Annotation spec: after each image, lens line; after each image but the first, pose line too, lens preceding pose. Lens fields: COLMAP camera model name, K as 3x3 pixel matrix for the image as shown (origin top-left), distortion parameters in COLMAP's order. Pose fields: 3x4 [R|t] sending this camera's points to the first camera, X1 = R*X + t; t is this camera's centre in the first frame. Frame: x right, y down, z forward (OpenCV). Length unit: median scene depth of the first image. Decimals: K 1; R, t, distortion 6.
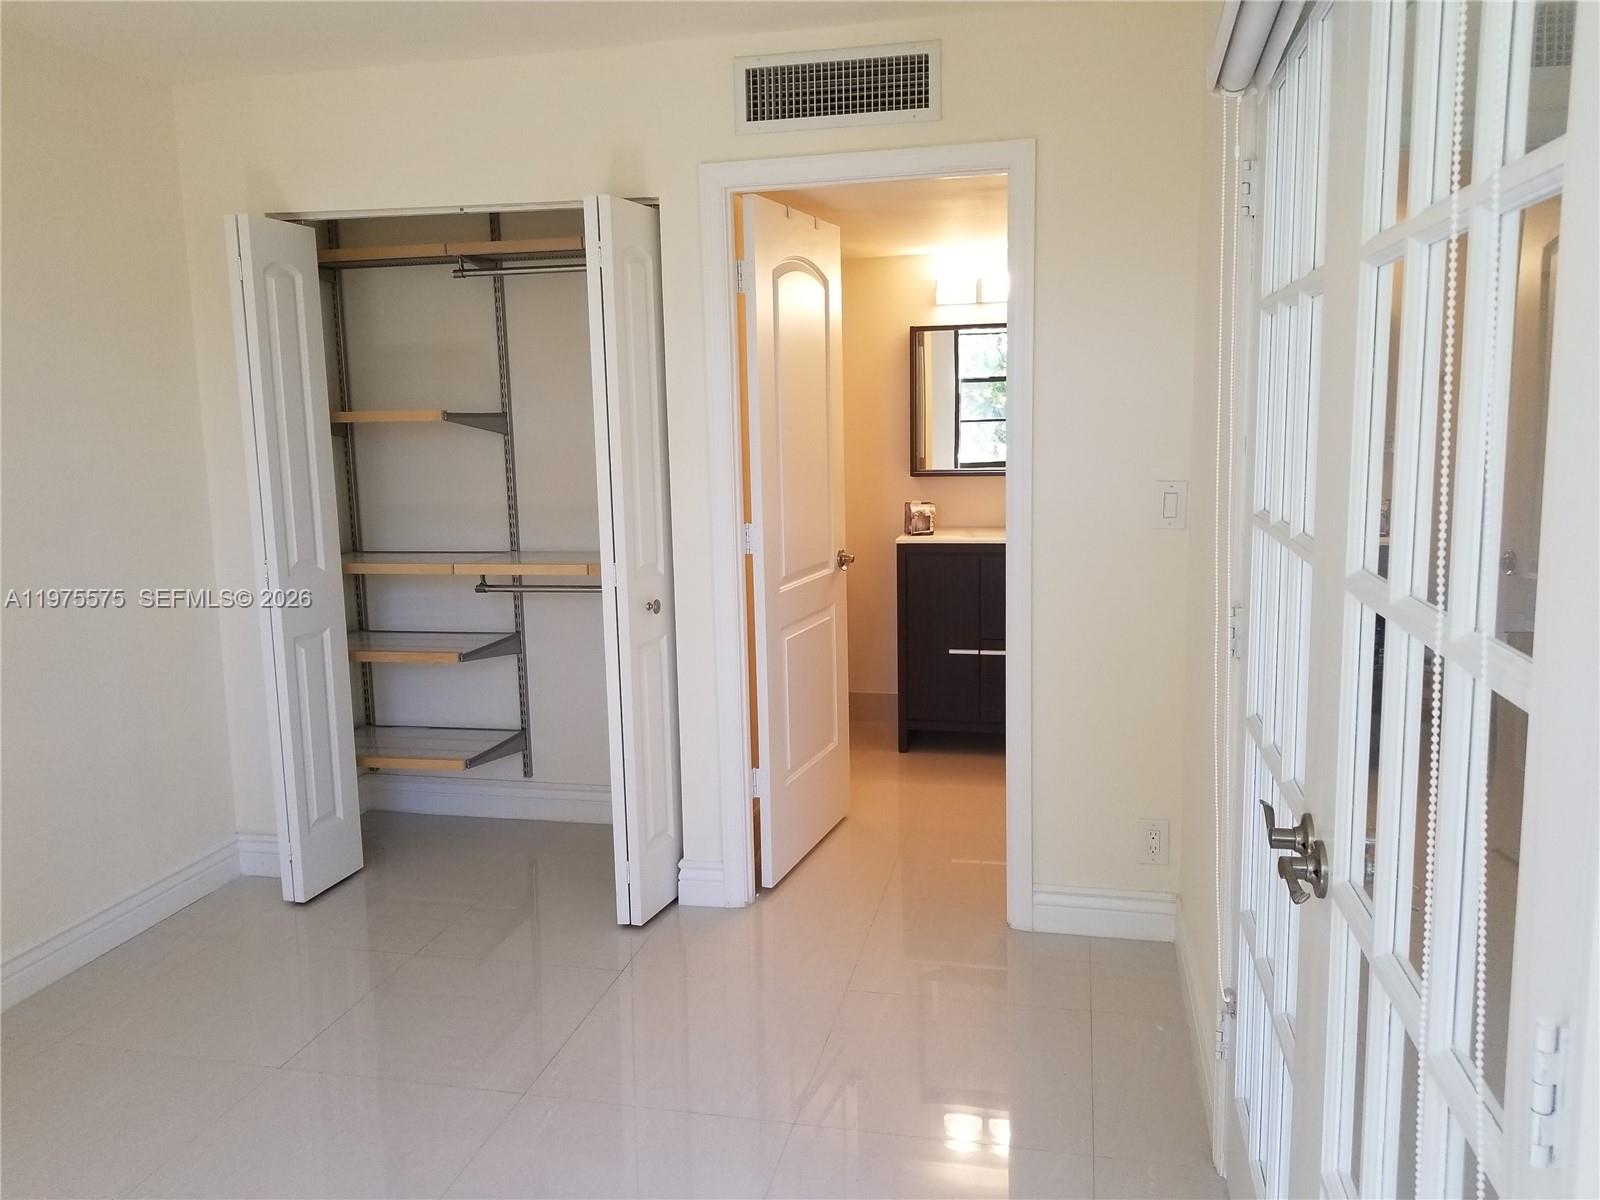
lens RADIAL K [[1278.3, 0, 802.5], [0, 1278.3, 587.7], [0, 0, 1]] dist [-0.003408, -0.008642]
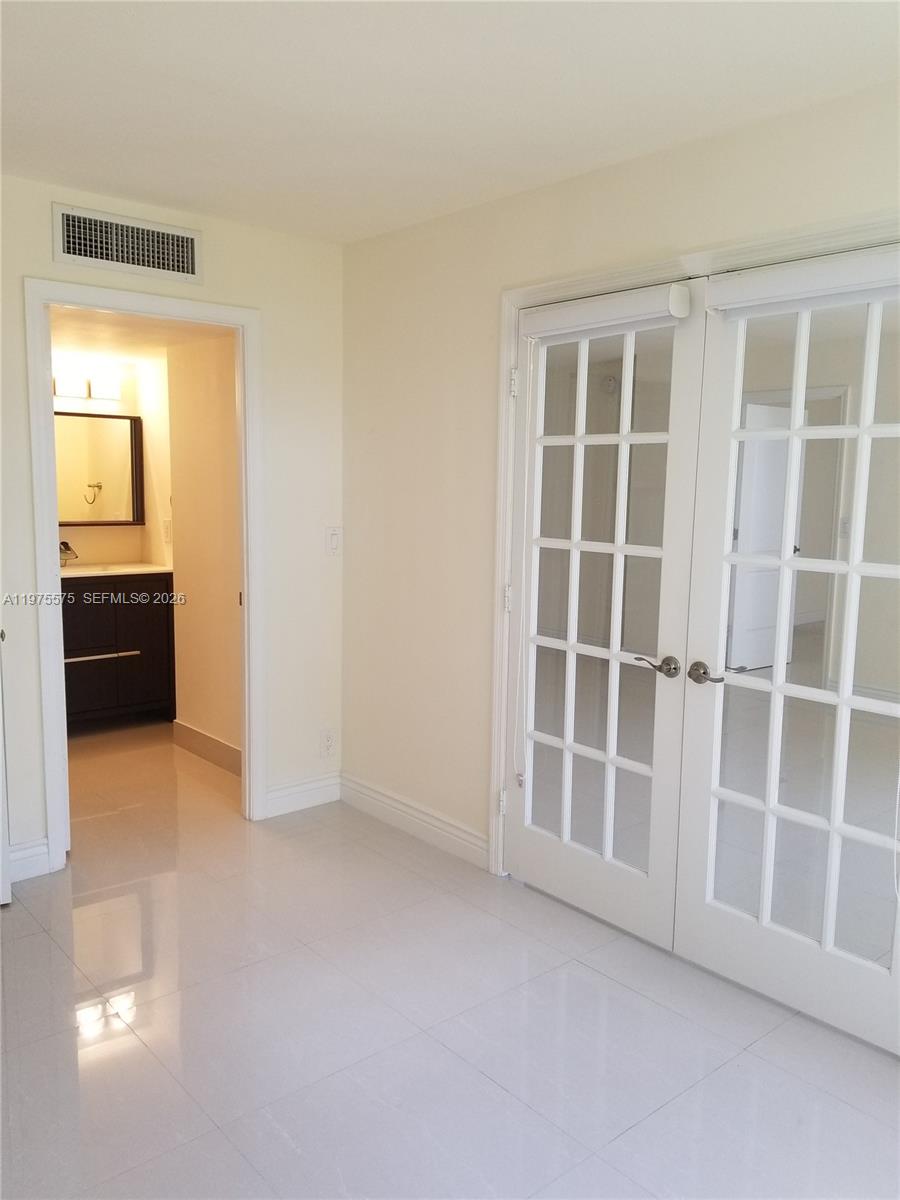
lens RADIAL K [[958.7, 0, 449.9], [0, 958.7, 606.6], [0, 0, 1]] dist [-0.003408, -0.008642]
pose [[0.599309, -0.067212, 0.797691, -0.611382], [0.079341, 0.996550, 0.024358, 0.002533], [-0.796577, 0.048692, 0.602574, 0.114019]]
